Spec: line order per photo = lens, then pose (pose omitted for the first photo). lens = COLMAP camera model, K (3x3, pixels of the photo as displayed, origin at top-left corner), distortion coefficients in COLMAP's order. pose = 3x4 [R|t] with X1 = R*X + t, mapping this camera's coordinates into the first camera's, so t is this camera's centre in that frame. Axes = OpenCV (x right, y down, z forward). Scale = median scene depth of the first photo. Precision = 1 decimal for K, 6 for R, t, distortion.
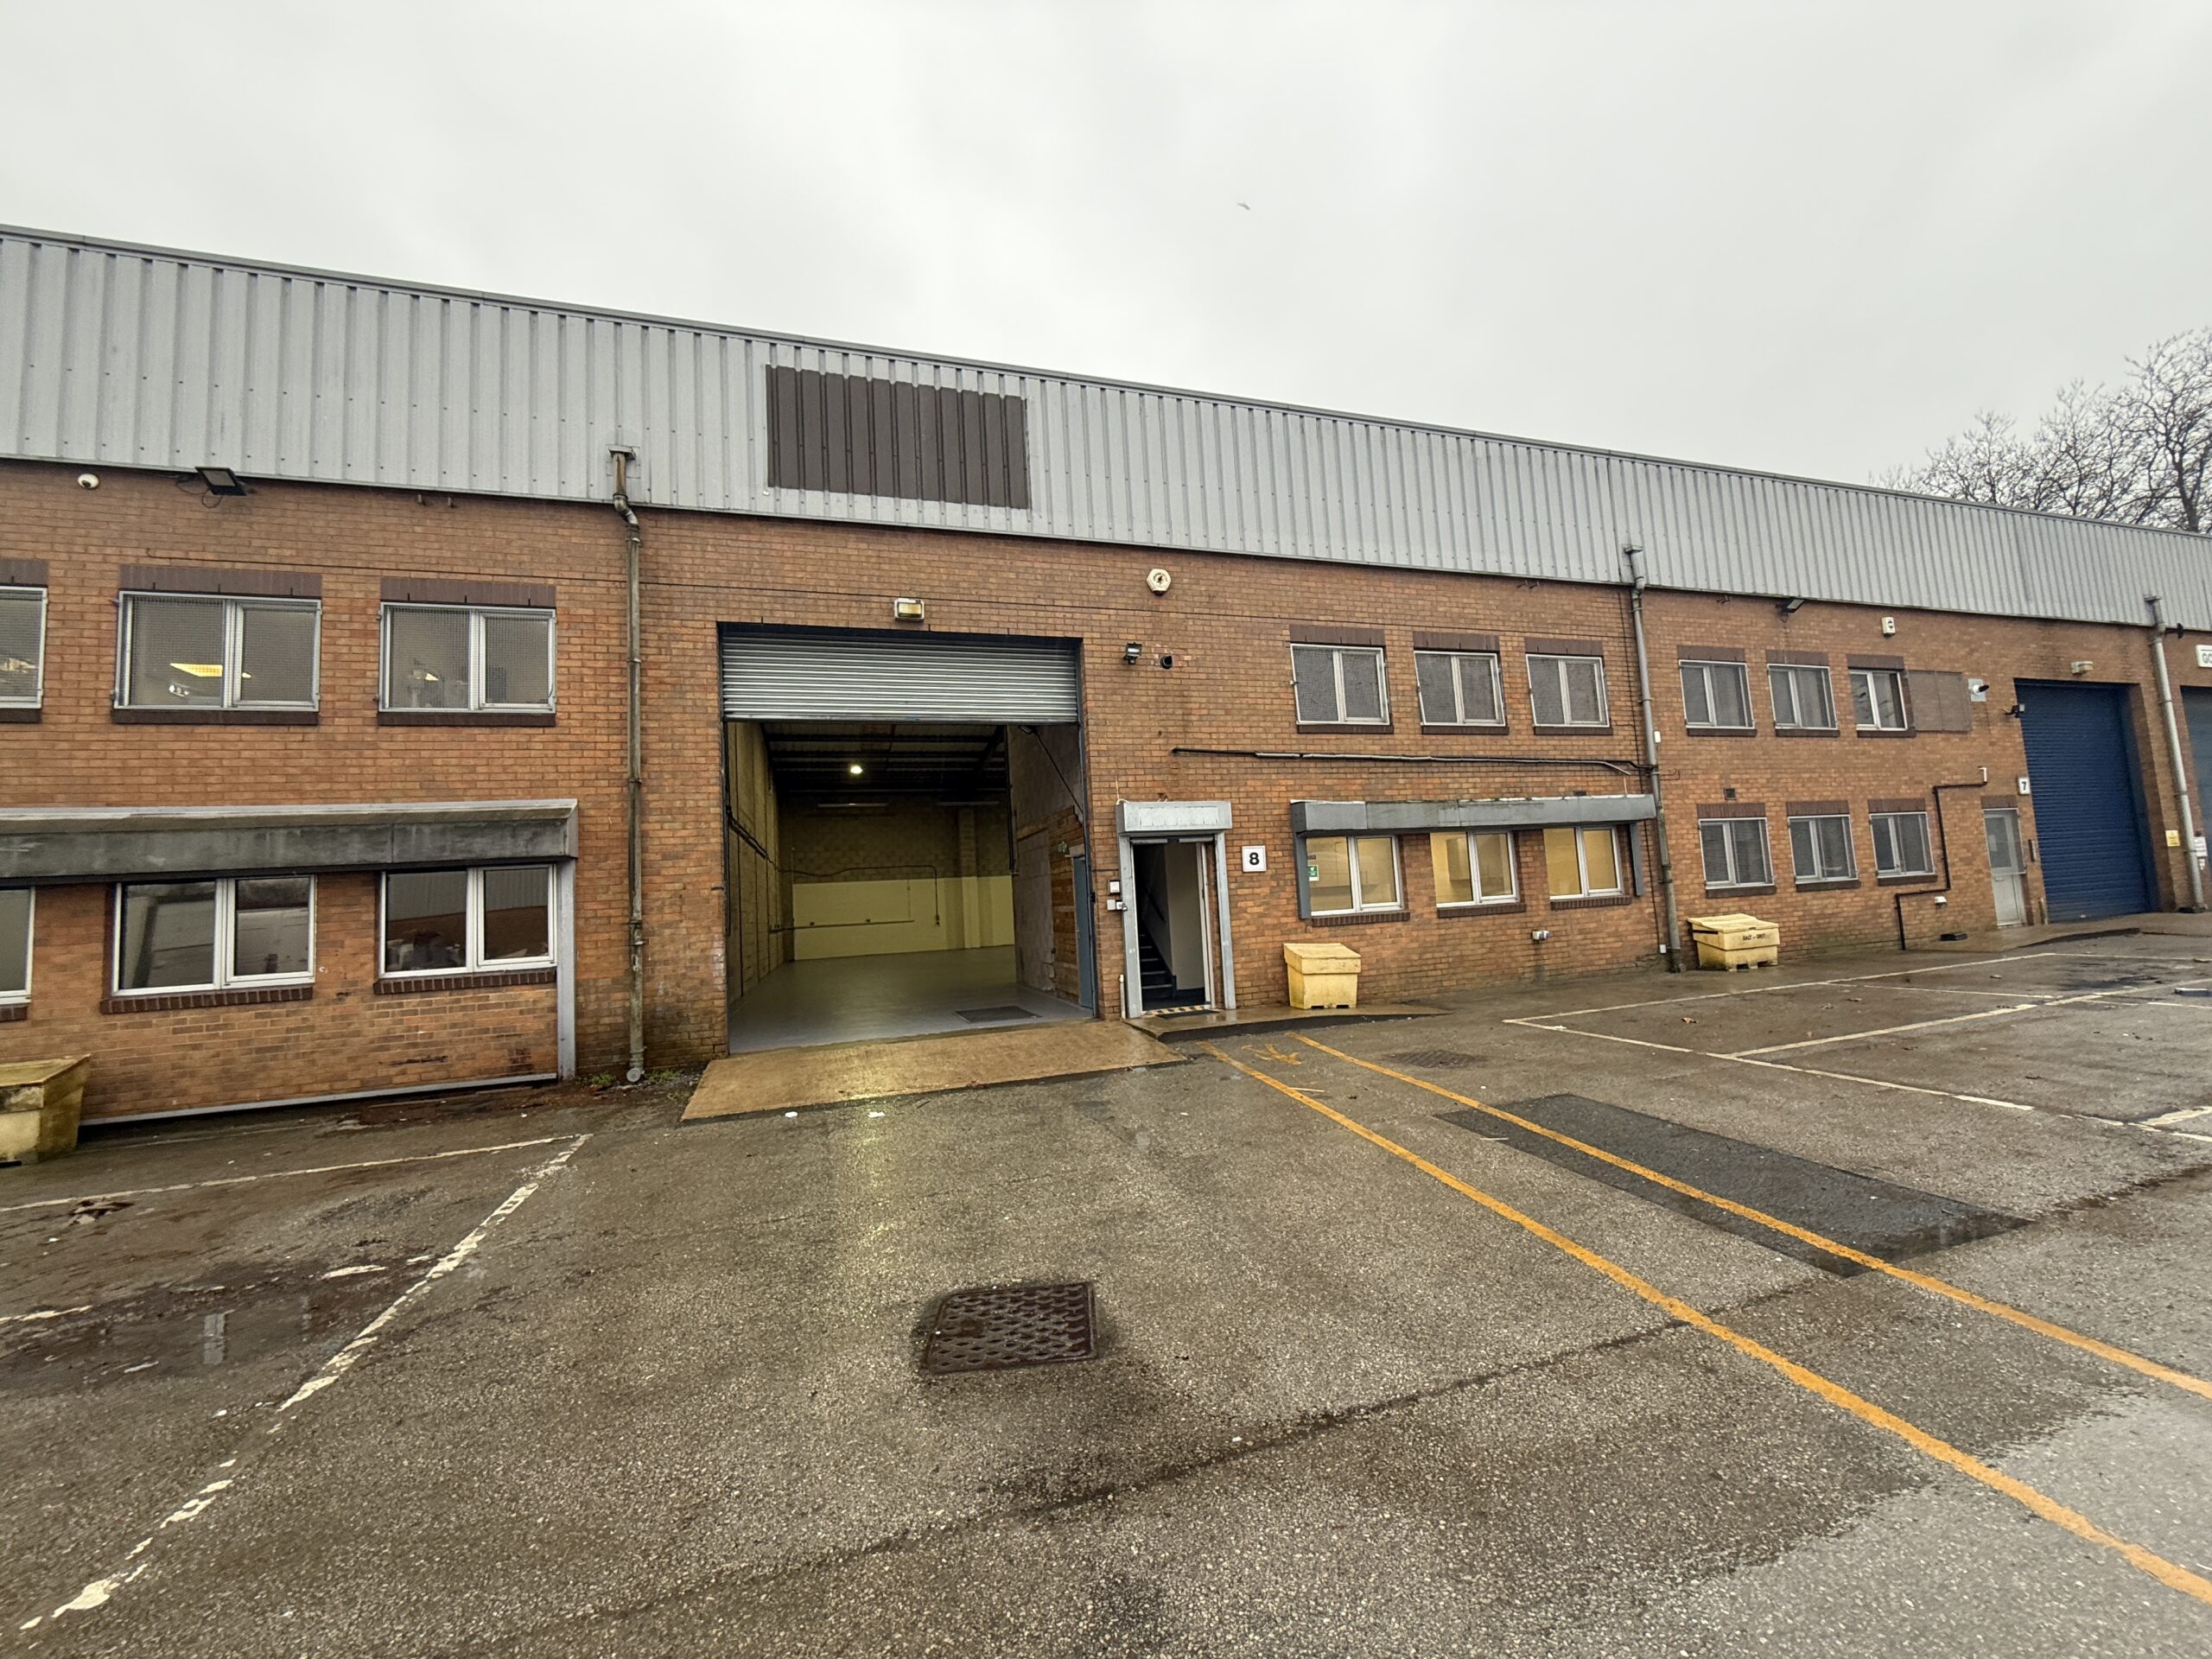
lens RADIAL K [[878.4, 0, 1108.6], [0, 878.4, 819.5], [0, 0, 1]] dist [-0.000477, 0.000388]
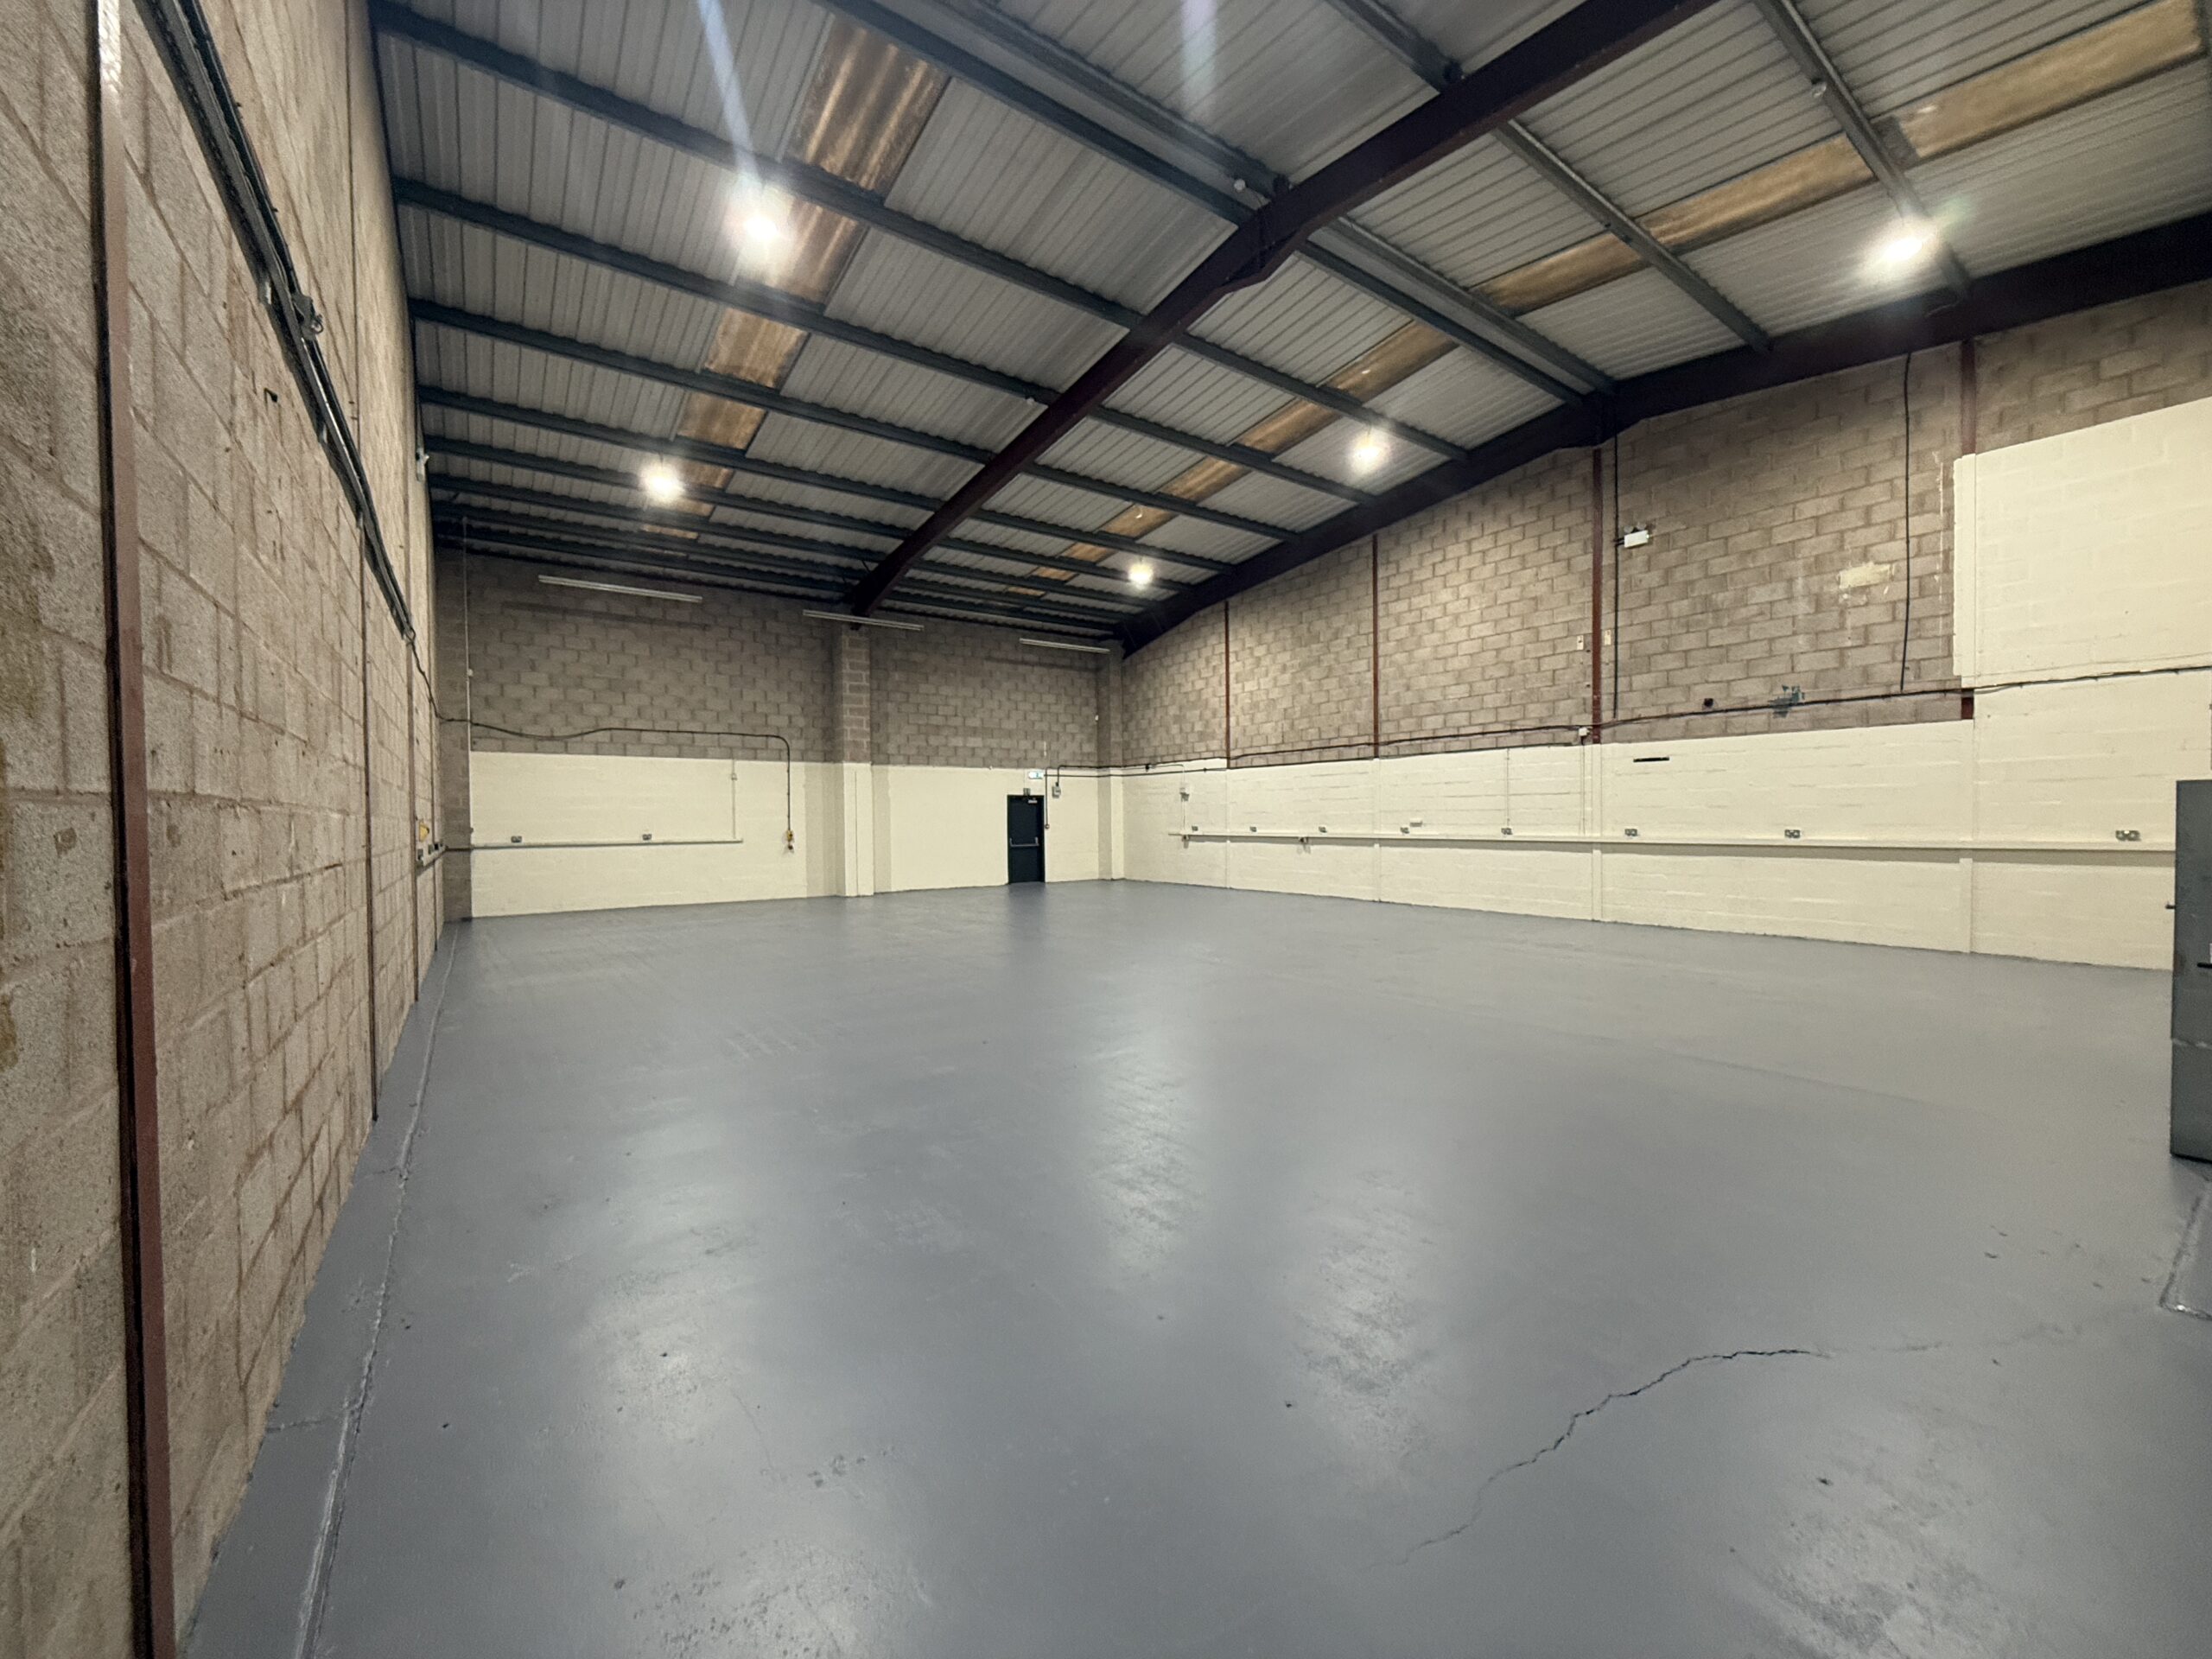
lens RADIAL K [[878.4, 0, 1111.6], [0, 878.4, 823.8], [0, 0, 1]] dist [-0.000477, 0.000388]
pose [[0.945686, 0.044311, 0.322048, -0.537032], [-0.074657, 0.993791, 0.082491, 0.137448], [-0.316393, -0.102054, 0.943123, 1.311867]]
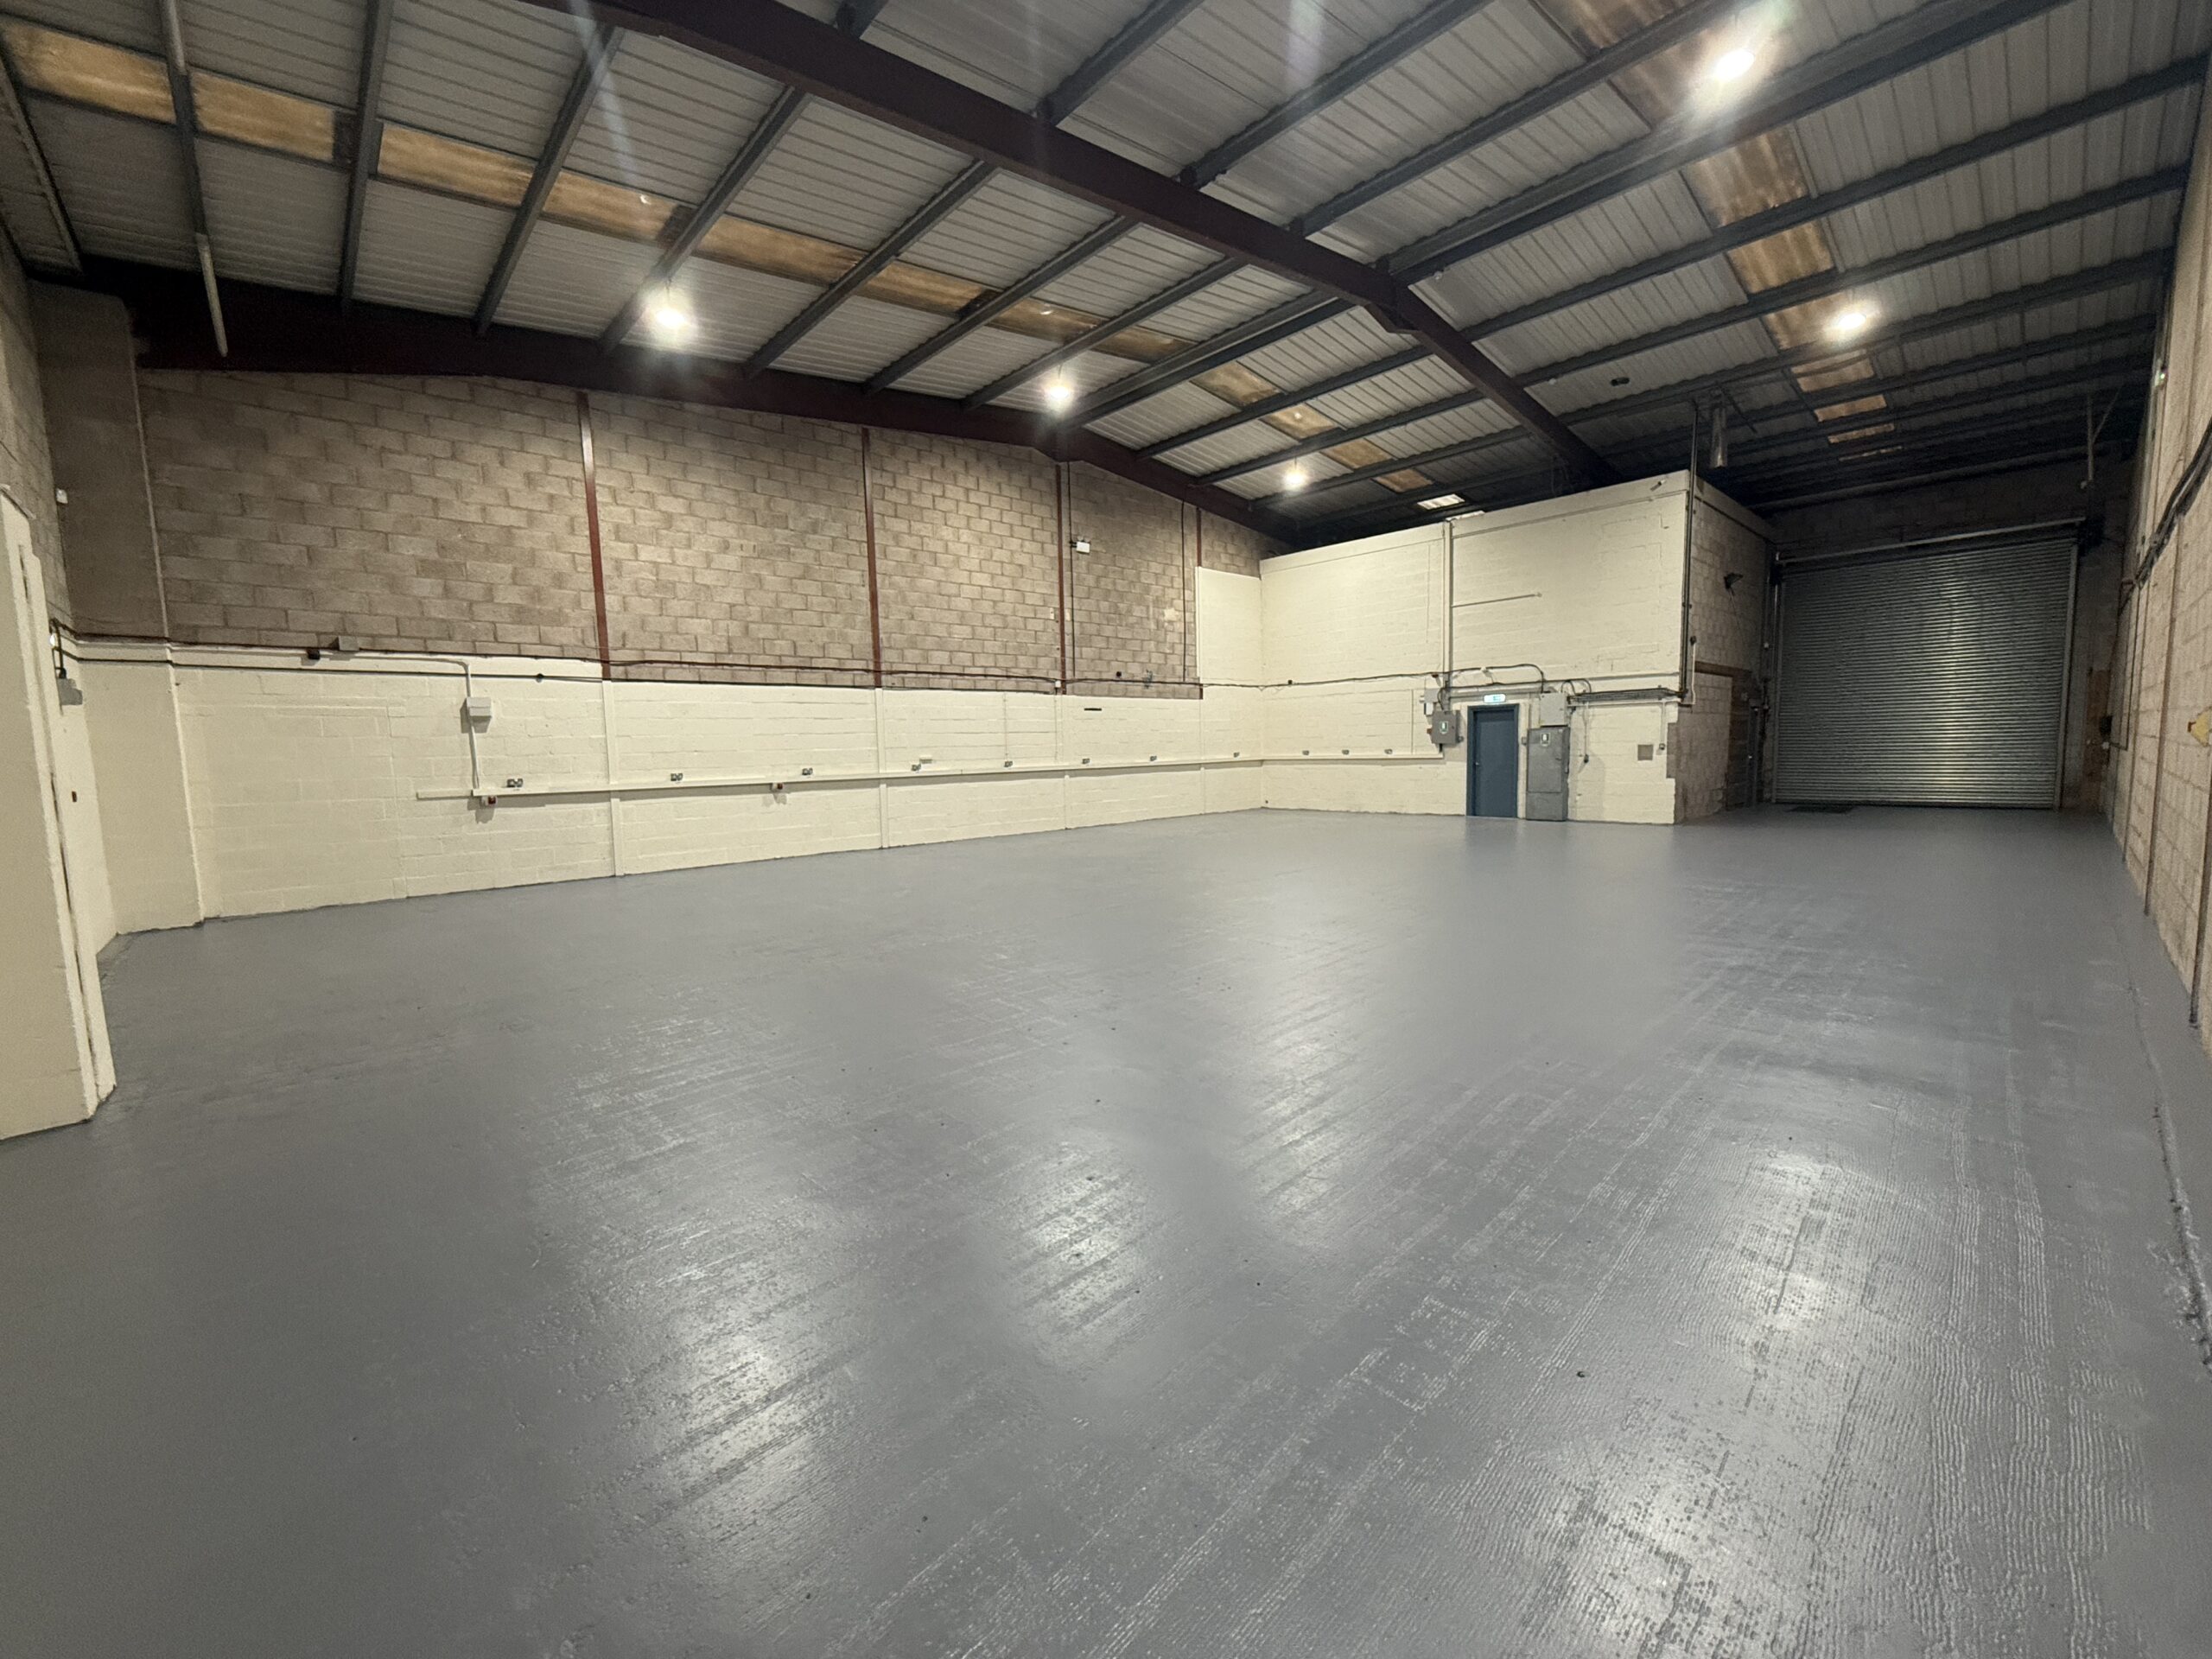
lens RADIAL K [[878.4, 0, 1071.7], [0, 878.4, 830.5], [0, 0, 1]] dist [-0.000477, 0.000388]
pose [[-0.412748, -0.019856, 0.910629, -0.995165], [-0.041830, 0.999121, 0.002826, 0.324433], [-0.909884, -0.036925, -0.413215, 2.935750]]
